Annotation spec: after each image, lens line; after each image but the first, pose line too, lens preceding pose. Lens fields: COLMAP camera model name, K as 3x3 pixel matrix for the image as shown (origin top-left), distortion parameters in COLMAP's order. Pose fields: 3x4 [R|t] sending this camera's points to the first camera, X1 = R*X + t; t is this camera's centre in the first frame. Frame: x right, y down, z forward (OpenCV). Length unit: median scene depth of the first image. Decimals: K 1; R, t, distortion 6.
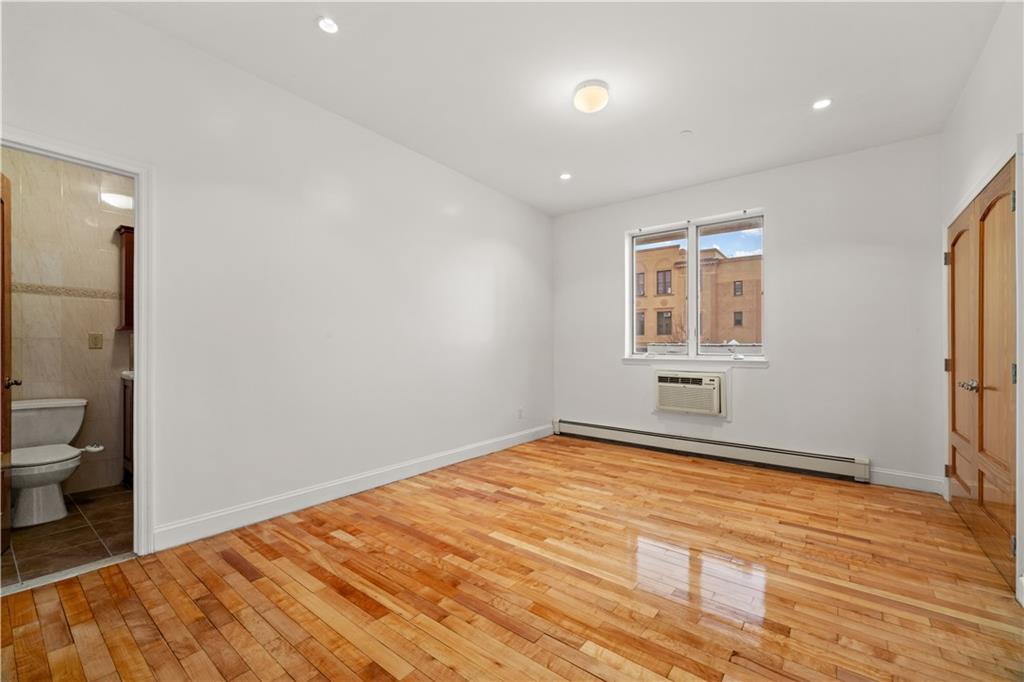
lens RADIAL K [[424.6, 0, 524.6], [0, 424.6, 351.7], [0, 0, 1]] dist [0.003945, -0.003526]
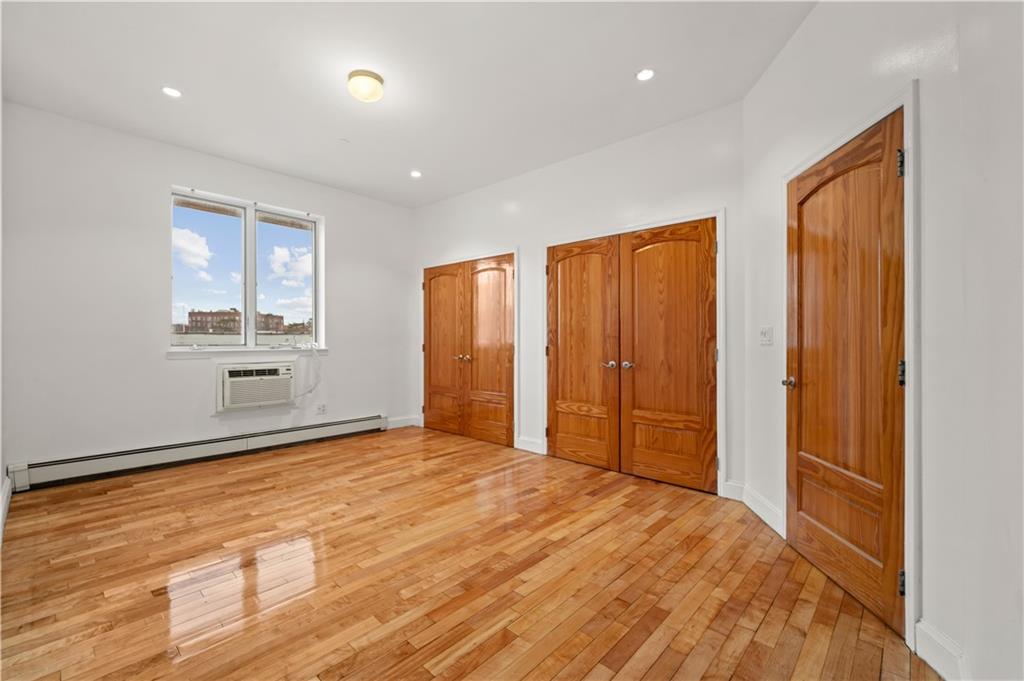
lens RADIAL K [[410.4, 0, 513.1], [0, 410.4, 336.6], [0, 0, 1]] dist [0.002350, -0.000475]
pose [[0.112863, -0.000474, 0.993610, -0.555774], [0.005449, 0.999985, -0.000142, -0.010520], [-0.993596, 0.005431, 0.112863, 0.406869]]
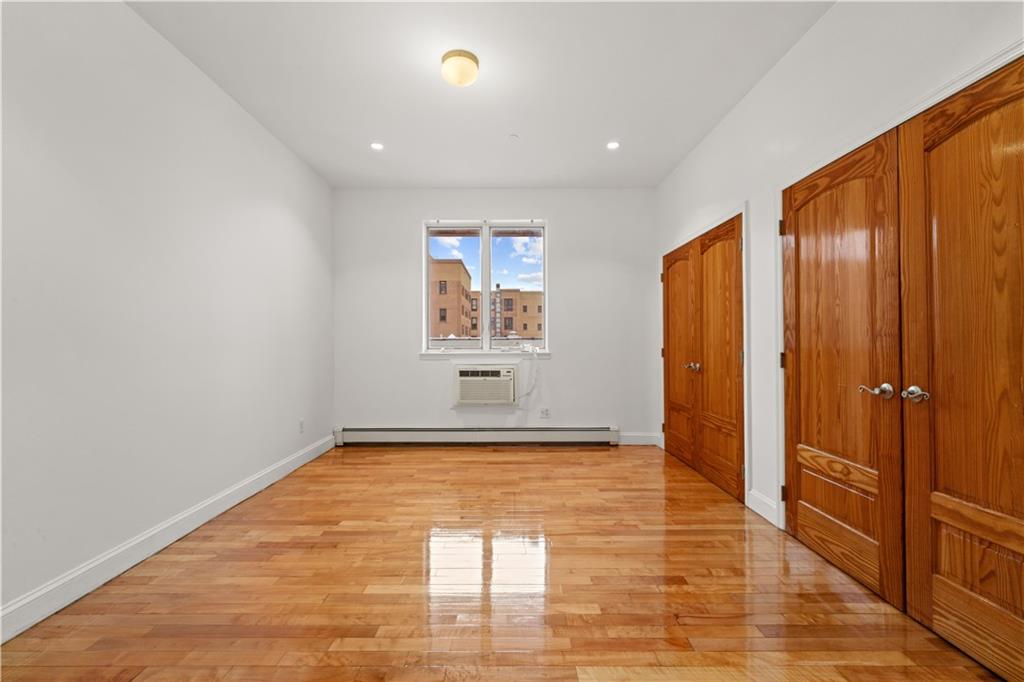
lens RADIAL K [[424.6, 0, 519.3], [0, 424.6, 339.0], [0, 0, 1]] dist [0.003945, -0.003526]
pose [[0.793458, -0.005606, 0.608599, -0.215909], [0.015253, 0.999827, -0.010676, -0.005479], [-0.608434, 0.017754, 0.793406, 0.148470]]
